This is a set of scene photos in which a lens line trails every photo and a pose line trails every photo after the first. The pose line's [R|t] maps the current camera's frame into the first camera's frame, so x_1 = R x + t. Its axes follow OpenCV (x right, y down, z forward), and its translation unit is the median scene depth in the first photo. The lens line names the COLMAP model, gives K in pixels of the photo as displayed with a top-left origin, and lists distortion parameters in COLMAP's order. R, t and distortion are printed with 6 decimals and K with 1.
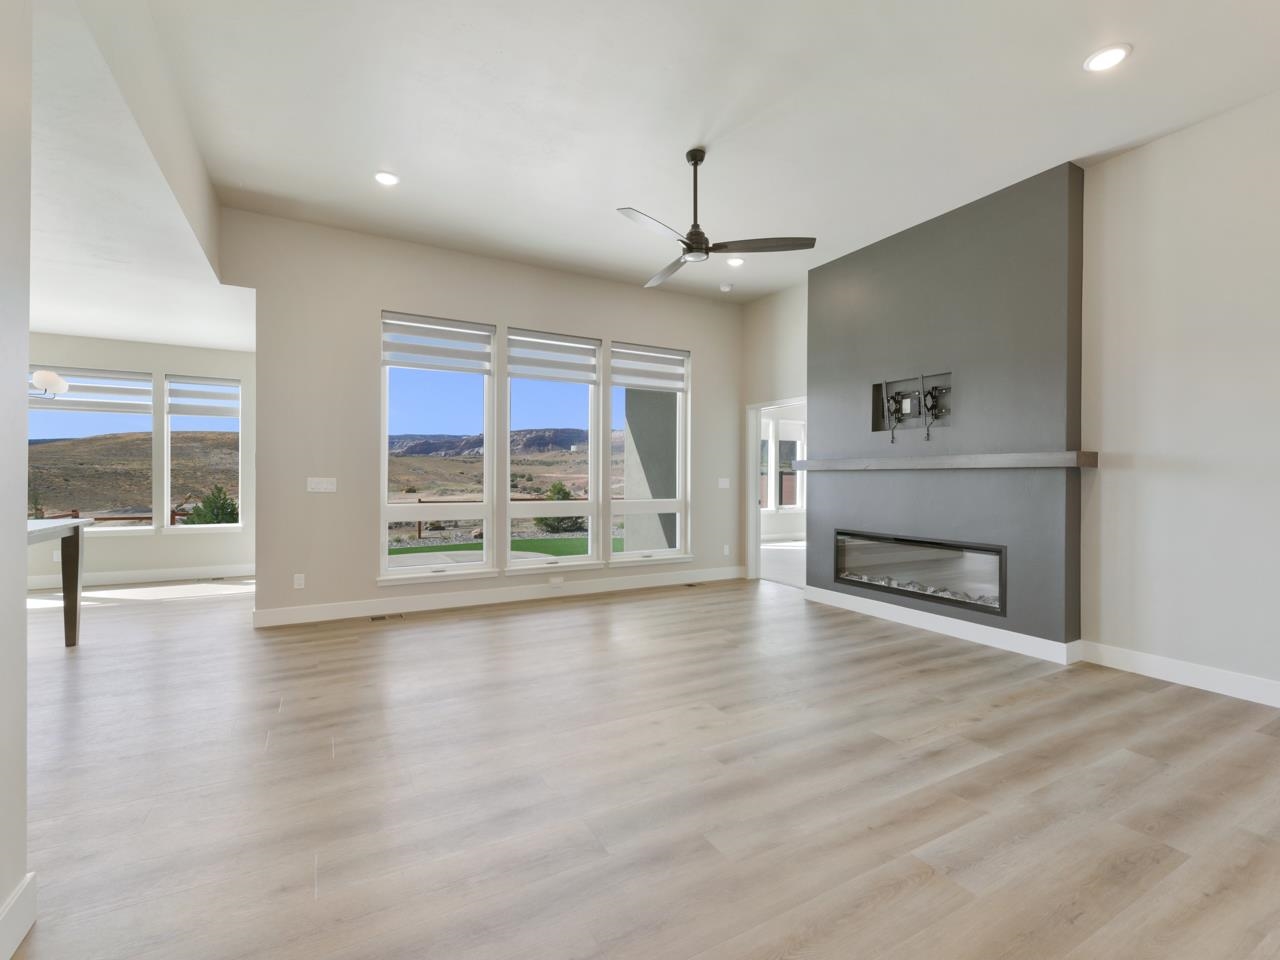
lens RADIAL K [[574.2, 0, 622.7], [0, 574.2, 478.8], [0, 0, 1]] dist [-0.002171, -0.000586]
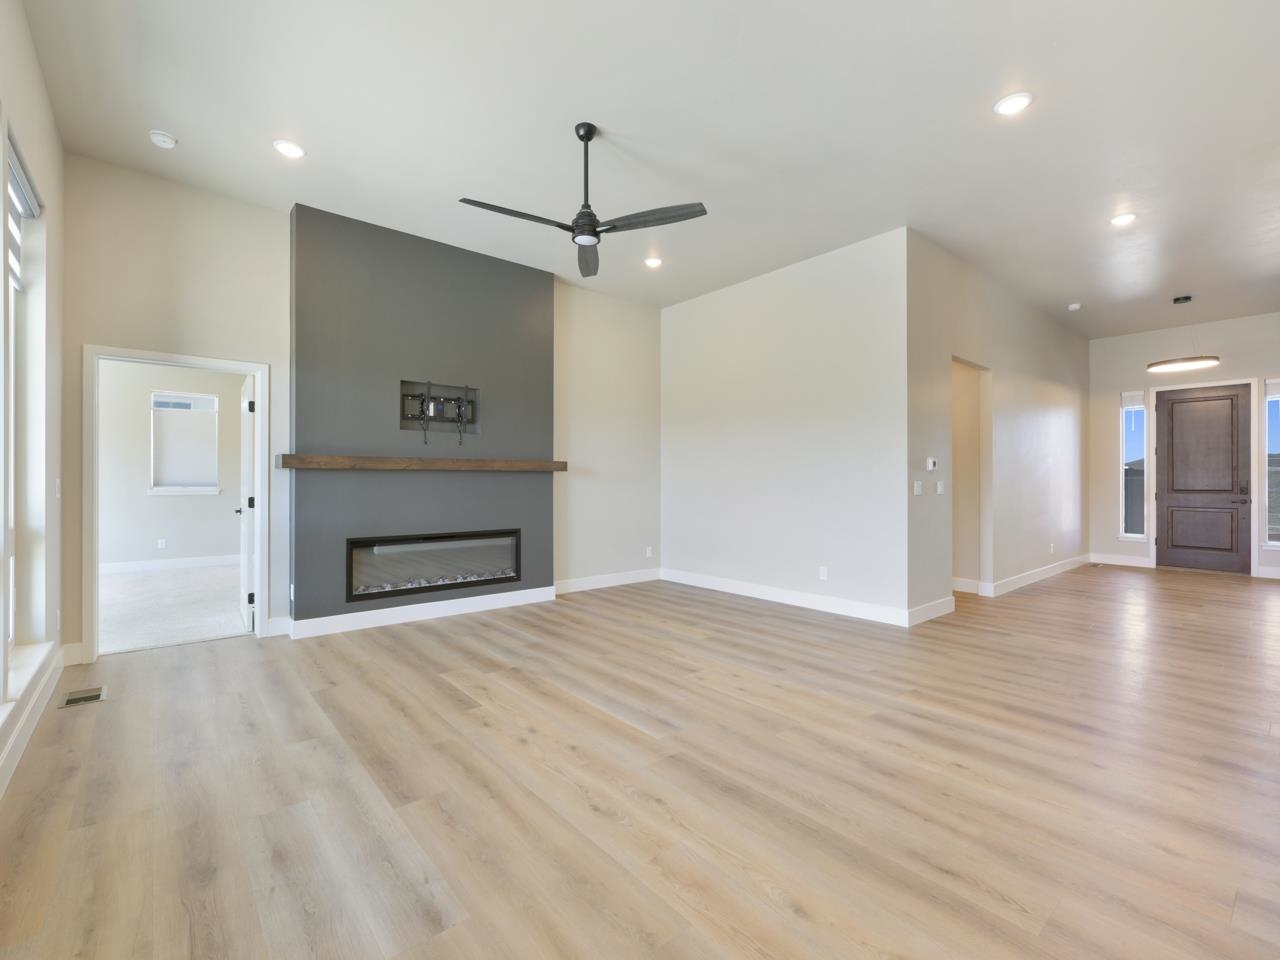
lens RADIAL K [[574.2, 0, 649.3], [0, 574.2, 479.5], [0, 0, 1]] dist [-0.002171, -0.000586]
pose [[-0.225276, -0.004991, 0.974282, -0.535021], [-0.001237, 0.999988, 0.004837, -0.004149], [-0.974294, -0.000116, -0.225279, 0.744730]]
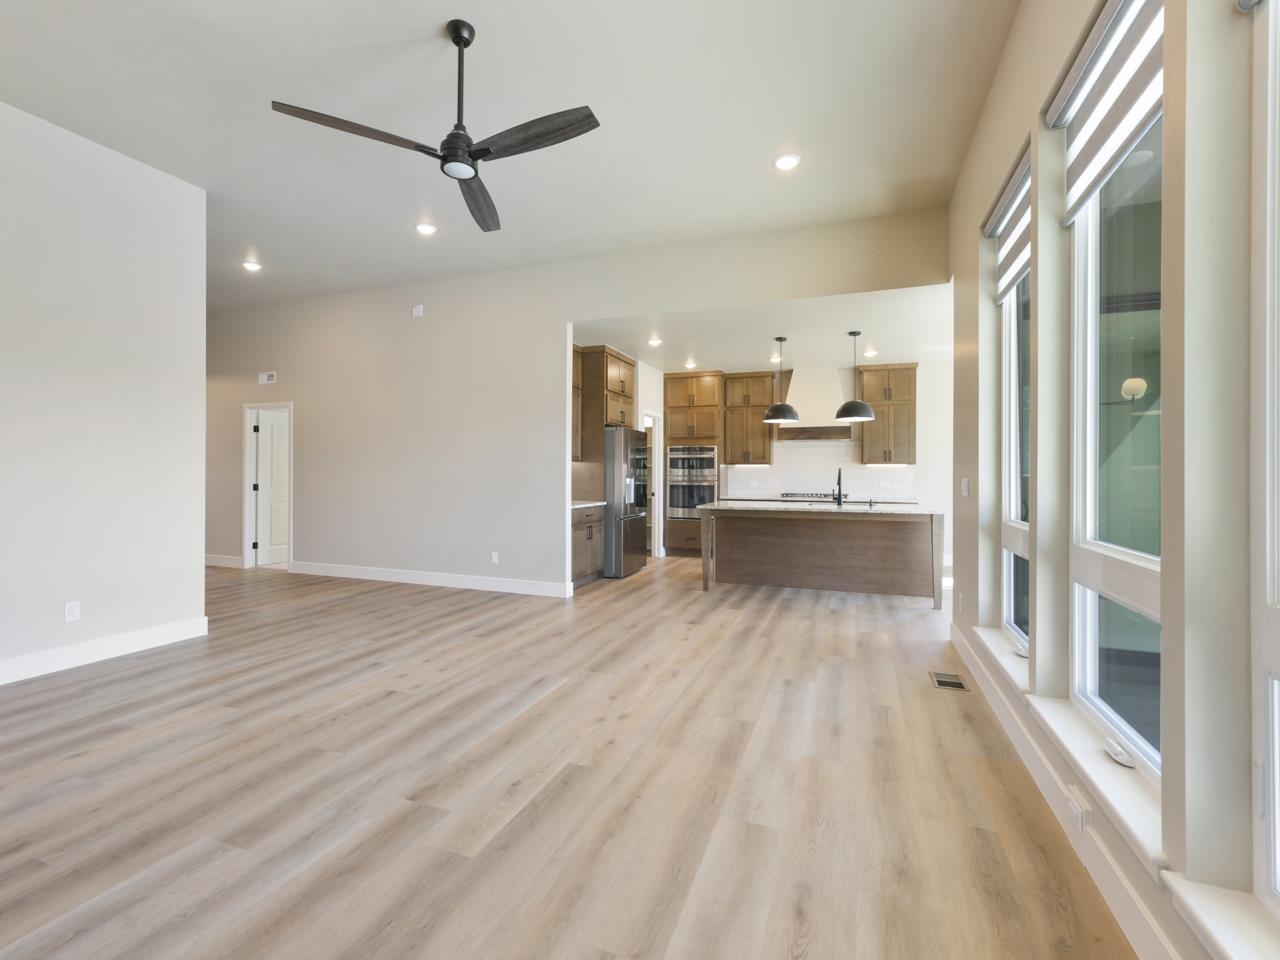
lens RADIAL K [[574.2, 0, 632.0], [0, 574.2, 470.3], [0, 0, 1]] dist [-0.002171, -0.000586]
pose [[-0.754279, -0.014485, -0.656395, 0.292518], [-0.011066, 0.999895, -0.009349, 0.000578], [0.656461, 0.000212, -0.754360, 1.134124]]
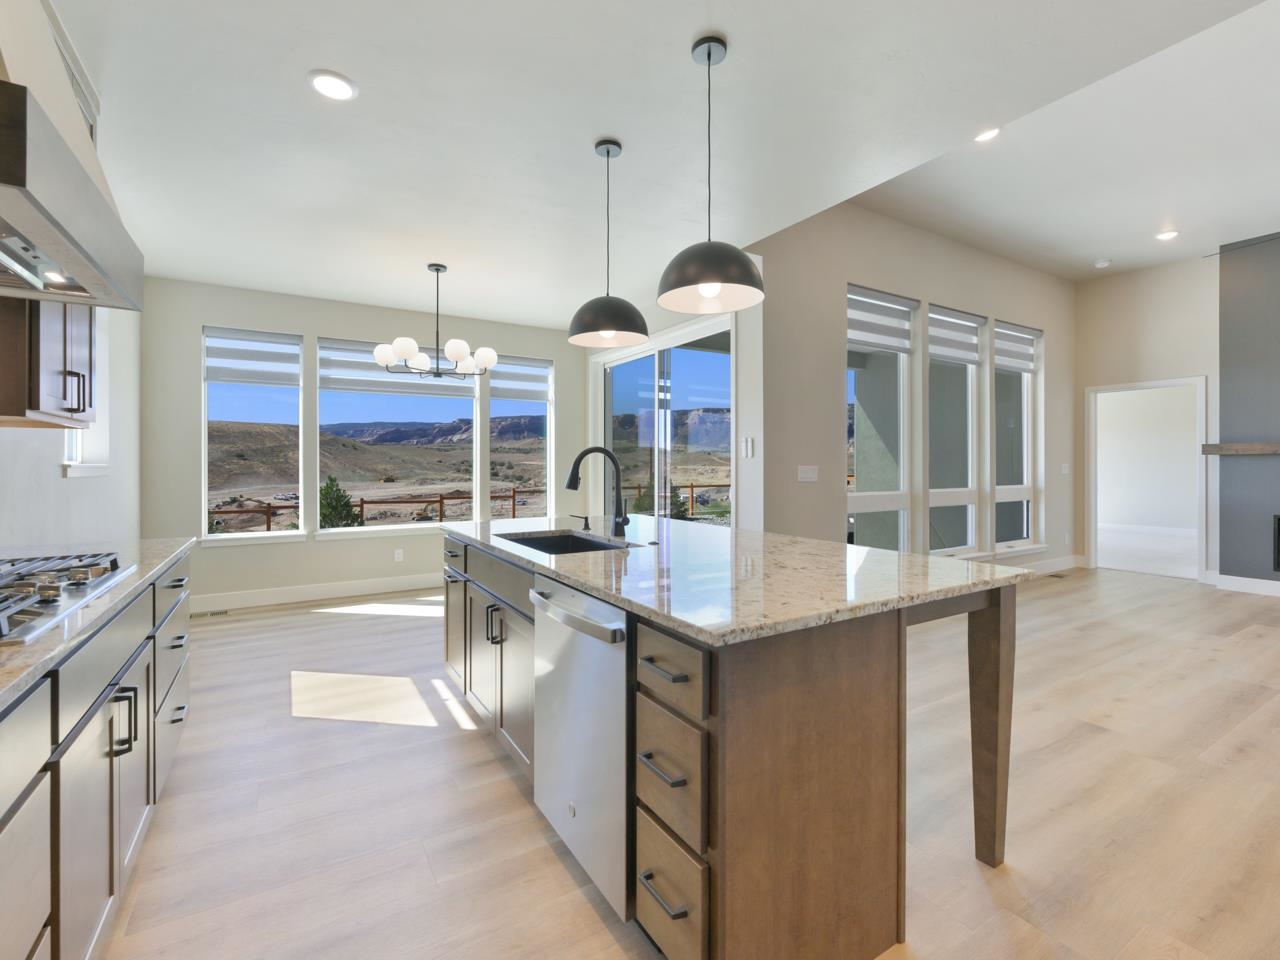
lens RADIAL K [[574.2, 0, 616.0], [0, 574.2, 475.6], [0, 0, 1]] dist [-0.002171, -0.000586]
pose [[0.998802, -0.009225, 0.048056, -0.760025], [0.008402, 0.999815, 0.017288, -0.004600], [-0.048206, -0.016863, 0.998695, 0.095830]]
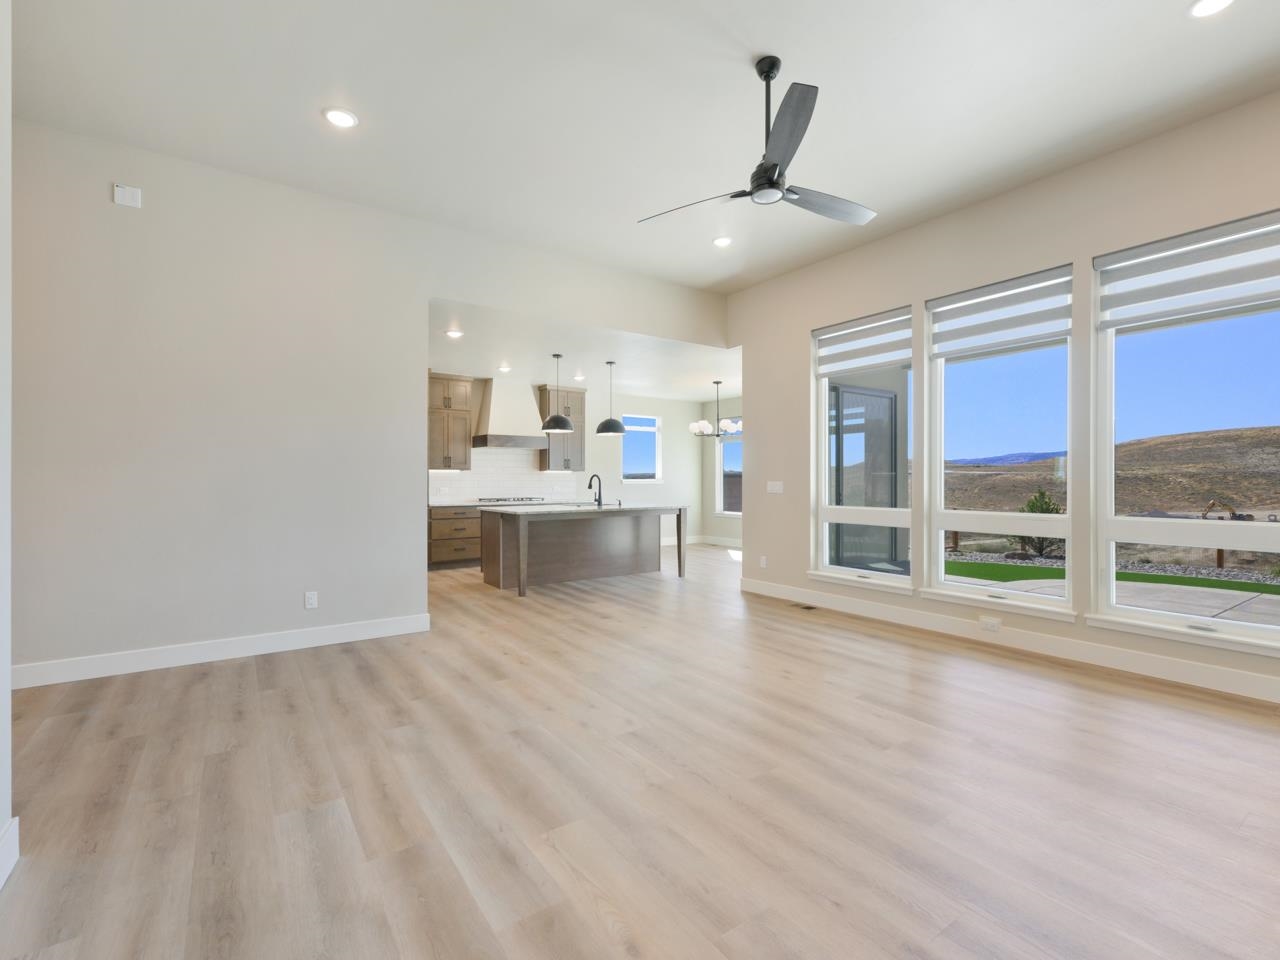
lens RADIAL K [[574.2, 0, 642.5], [0, 574.2, 483.1], [0, 0, 1]] dist [-0.002171, -0.000586]
pose [[0.121382, -0.000541, -0.992606, 0.589207], [-0.000715, 1.000000, -0.000632, 0.002079], [0.992606, 0.000787, 0.121382, 0.494788]]
